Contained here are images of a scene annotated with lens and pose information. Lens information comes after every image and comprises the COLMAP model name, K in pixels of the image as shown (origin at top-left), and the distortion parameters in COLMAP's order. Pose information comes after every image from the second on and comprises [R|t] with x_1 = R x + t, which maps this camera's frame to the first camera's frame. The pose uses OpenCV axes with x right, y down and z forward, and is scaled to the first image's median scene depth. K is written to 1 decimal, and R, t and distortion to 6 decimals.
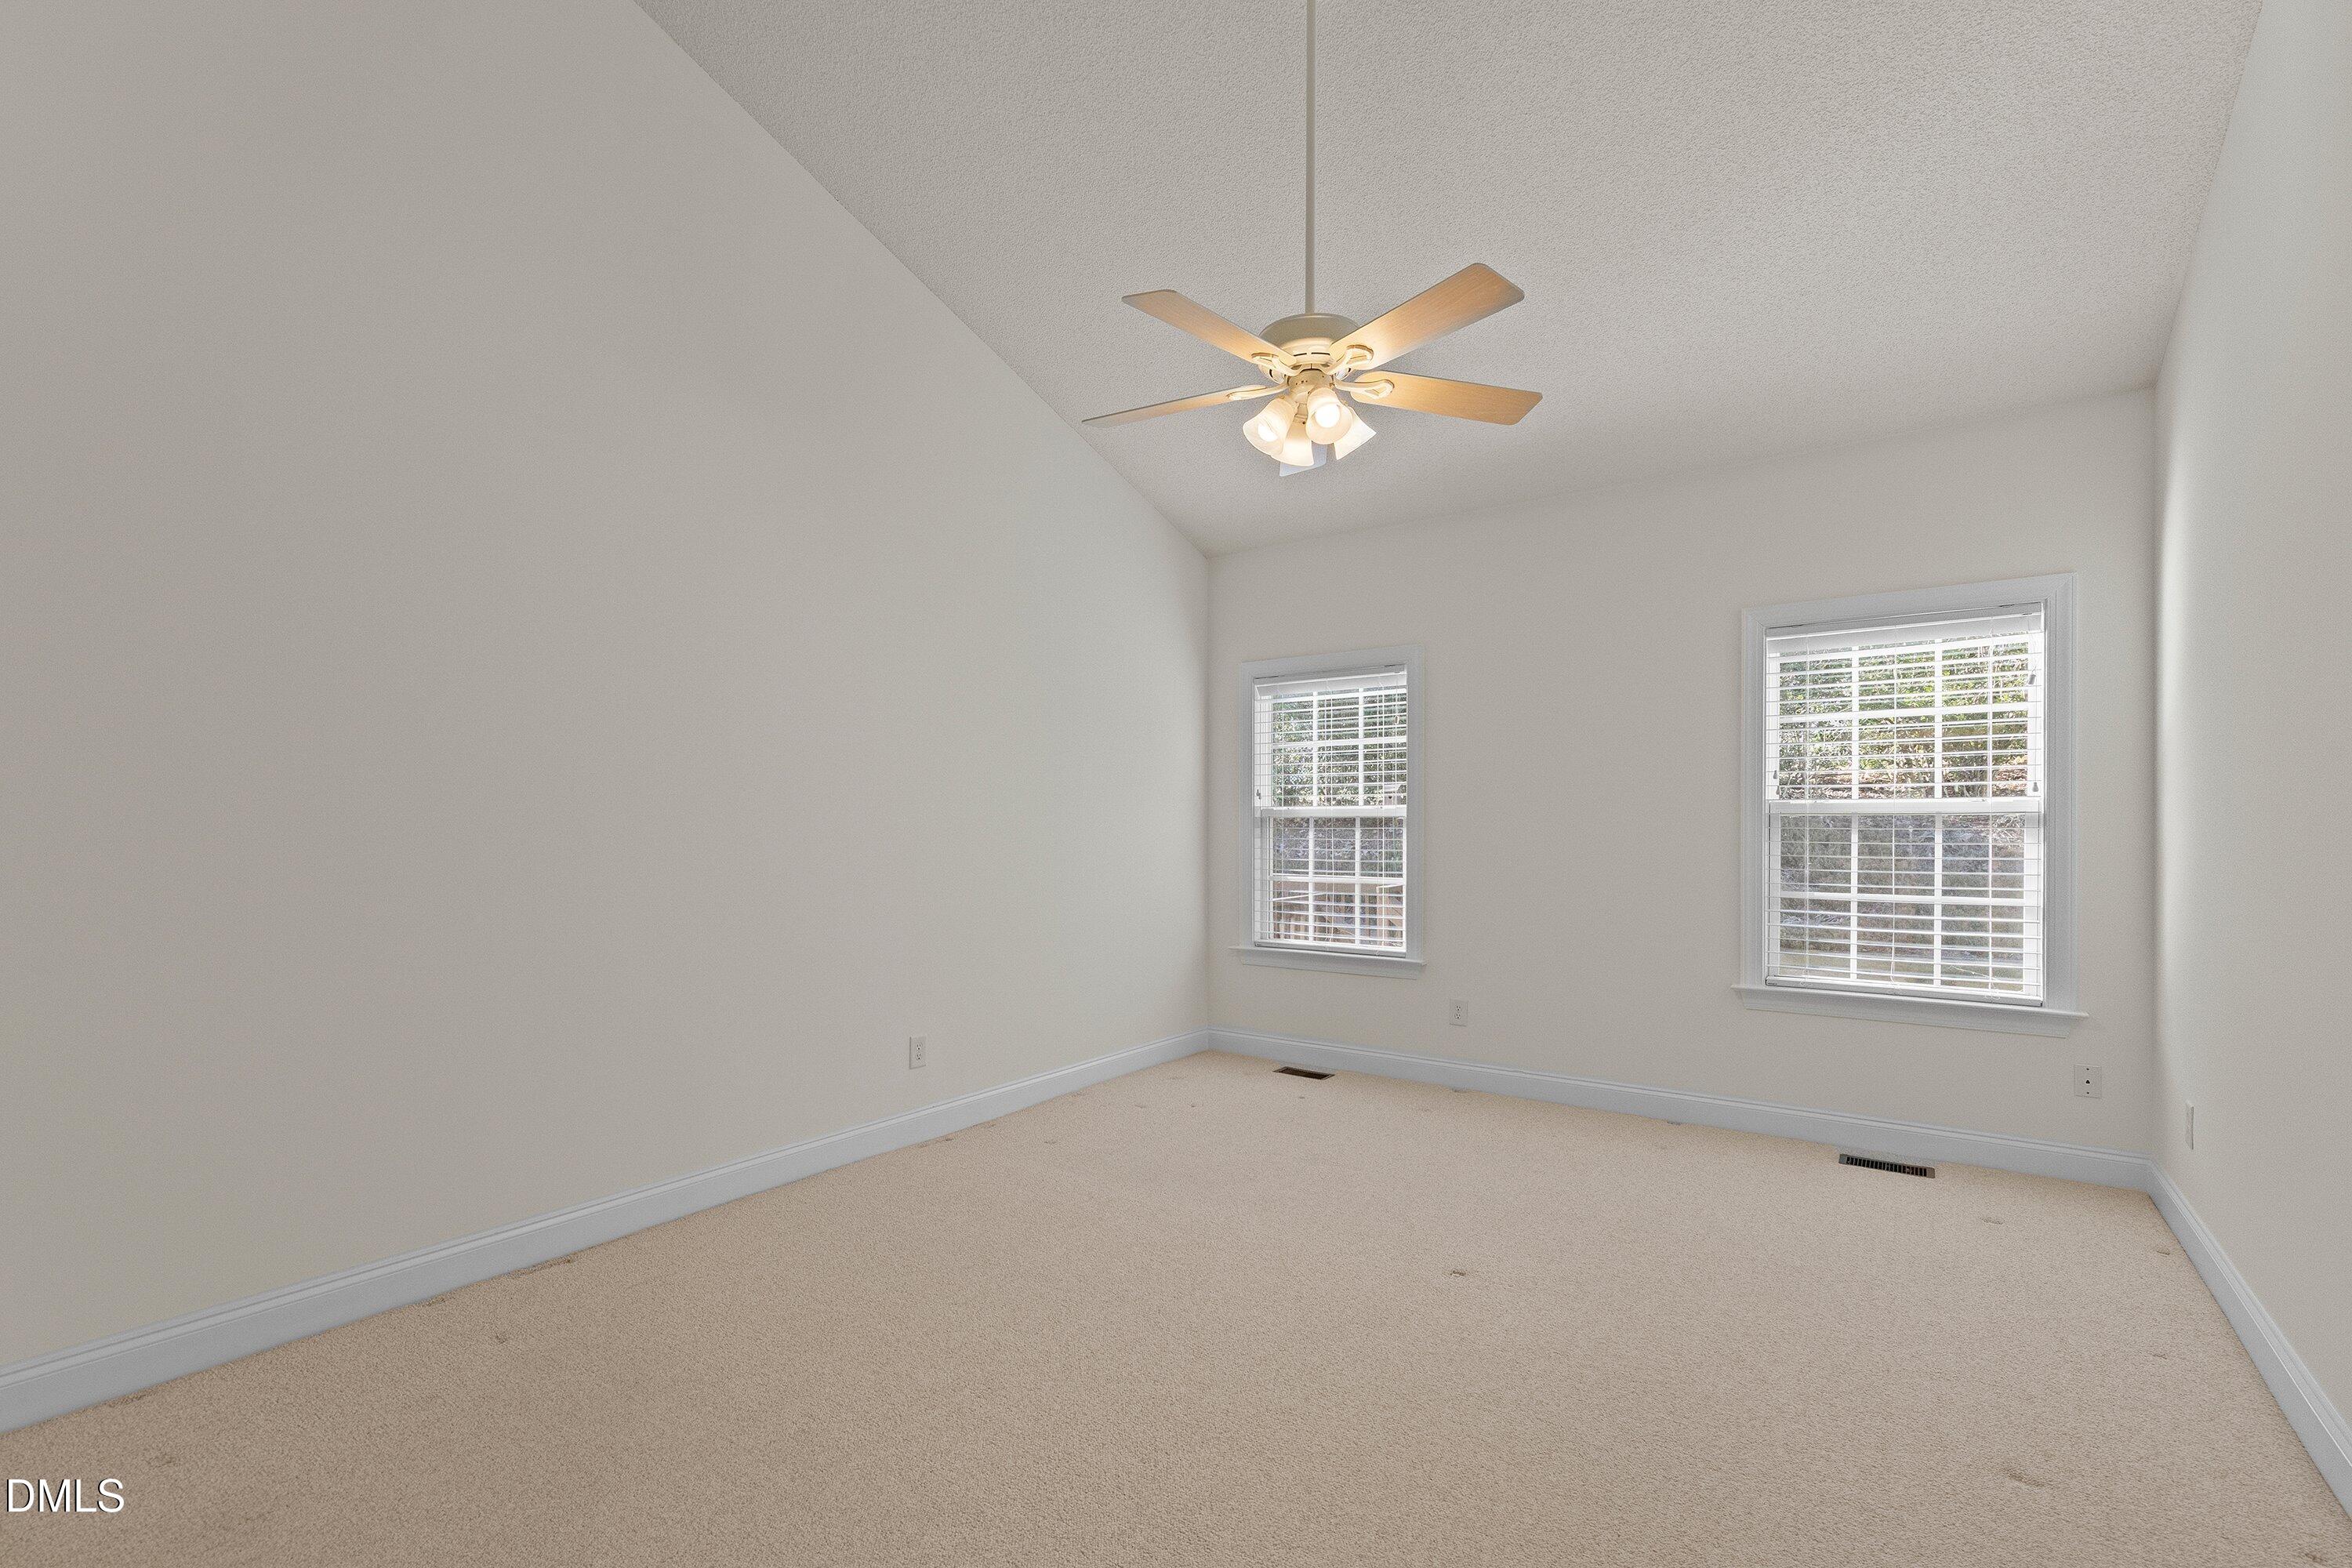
lens RADIAL K [[1021.5, 0, 1192.6], [0, 1021.5, 819.8], [0, 0, 1]] dist [0.000307, 0.000162]
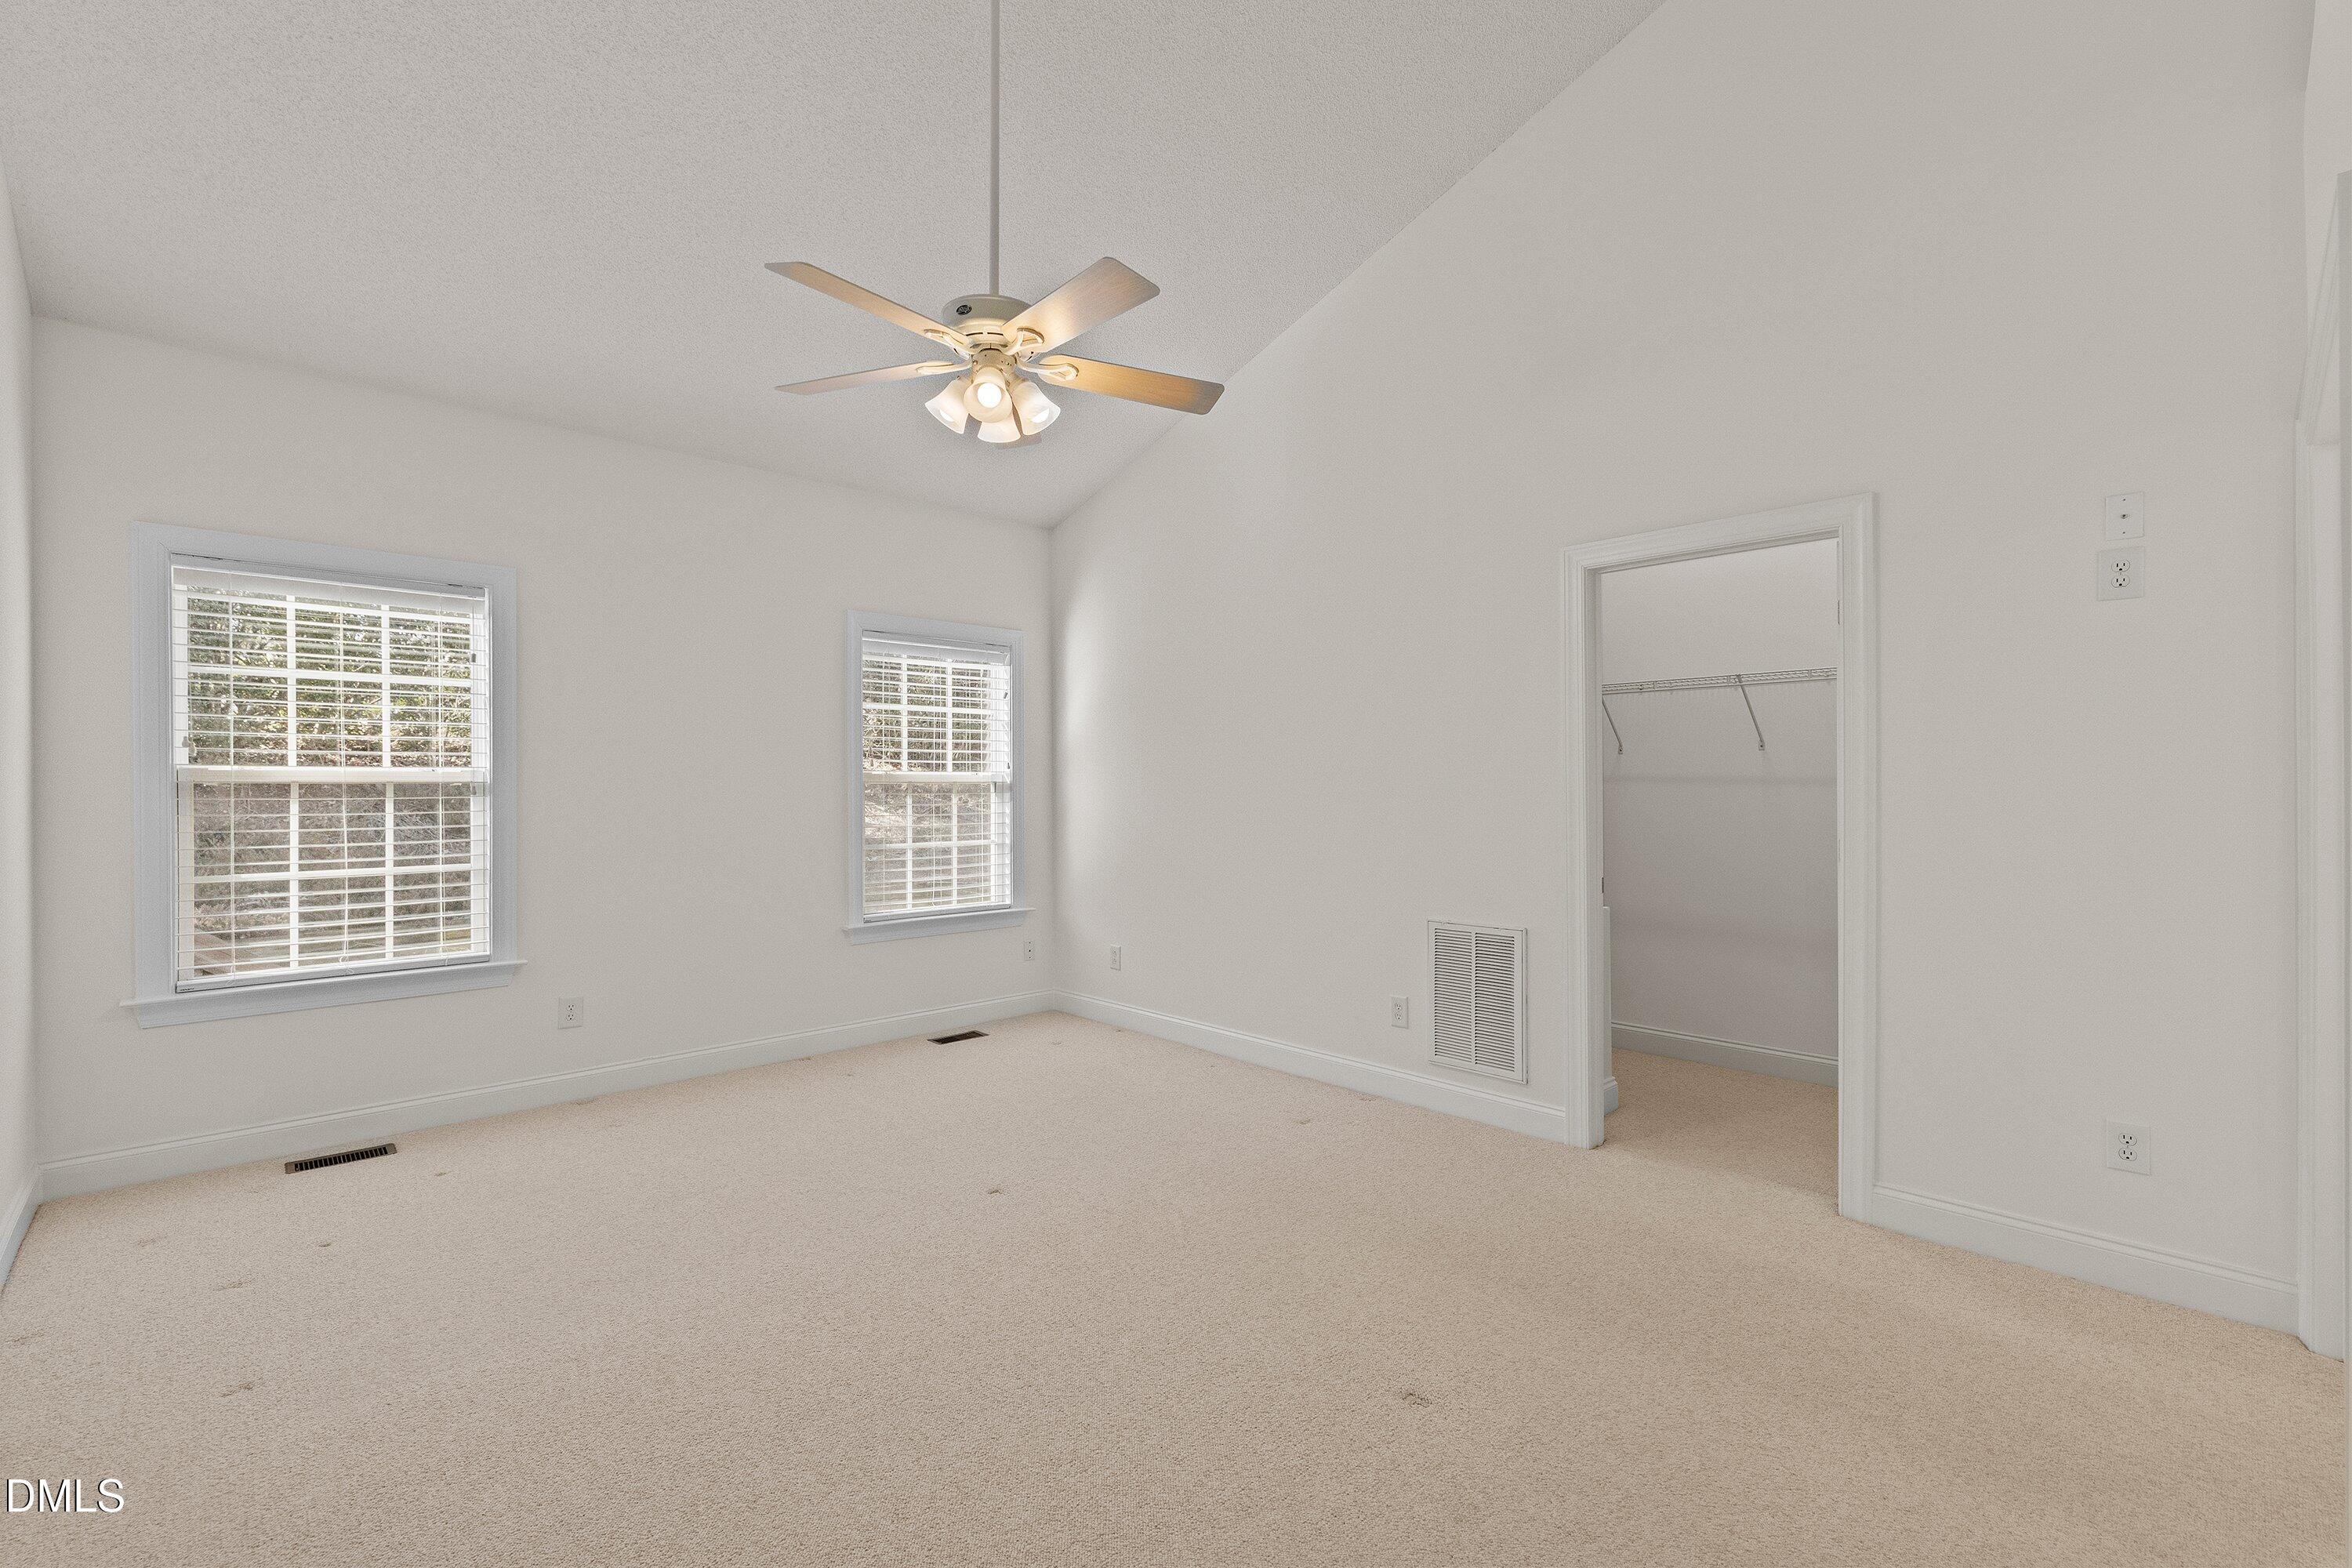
lens RADIAL K [[1021.5, 0, 1183.6], [0, 1021.5, 790.7], [0, 0, 1]] dist [0.000307, 0.000162]
pose [[0.194957, -0.001091, 0.980811, -0.087062], [0.000246, 0.999999, 0.001064, 0.000499], [-0.980812, 0.000033, 0.194957, 0.060707]]
